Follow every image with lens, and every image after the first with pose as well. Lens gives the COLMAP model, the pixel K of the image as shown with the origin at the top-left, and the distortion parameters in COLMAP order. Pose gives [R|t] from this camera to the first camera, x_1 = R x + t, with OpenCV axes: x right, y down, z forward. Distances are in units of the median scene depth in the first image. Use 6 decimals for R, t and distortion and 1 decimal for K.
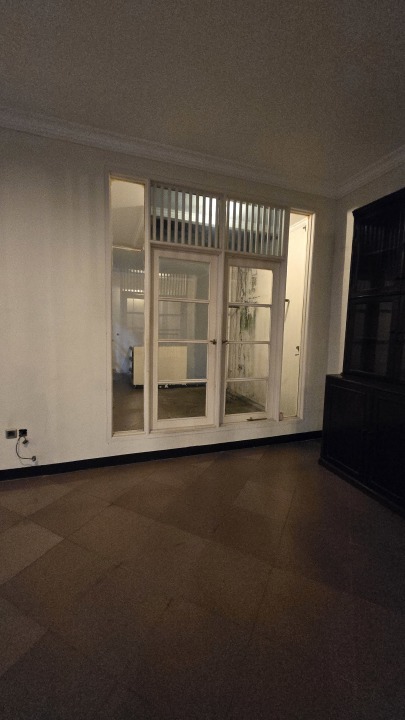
lens RADIAL K [[284.9, 0, 202.5], [0, 284.9, 360.0], [0, 0, 1]] dist [0.001932, -0.000339]
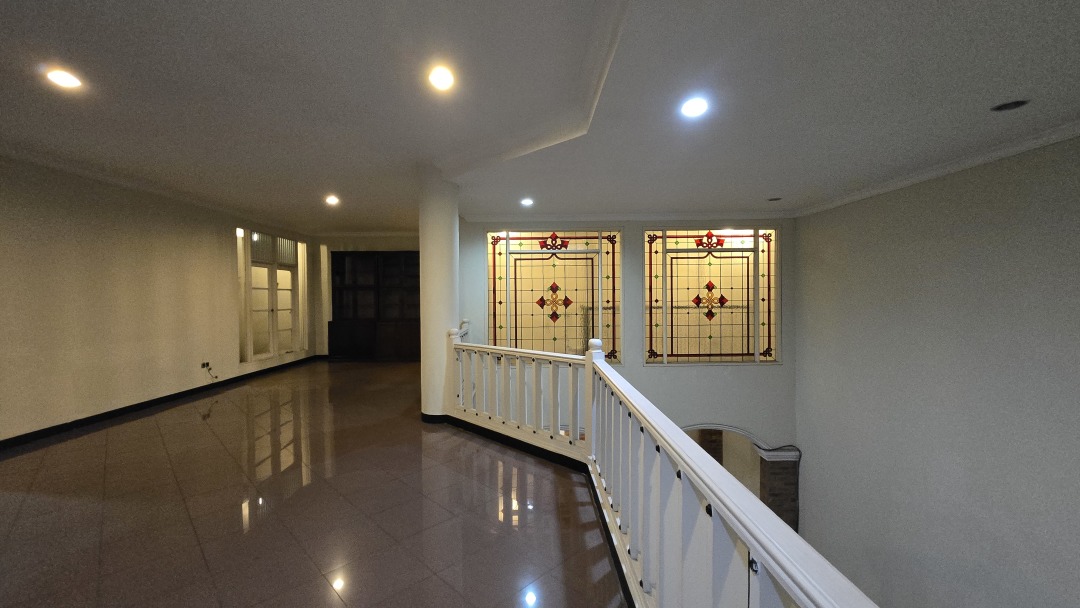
lens RADIAL K [[427.3, 0, 534.1], [0, 427.3, 303.6], [0, 0, 1]] dist [0.001932, -0.000339]
pose [[0.310177, -0.030036, 0.950204, -2.000070], [0.119390, 0.992818, -0.007590, 0.114624], [-0.943152, 0.115799, 0.311535, -1.409802]]
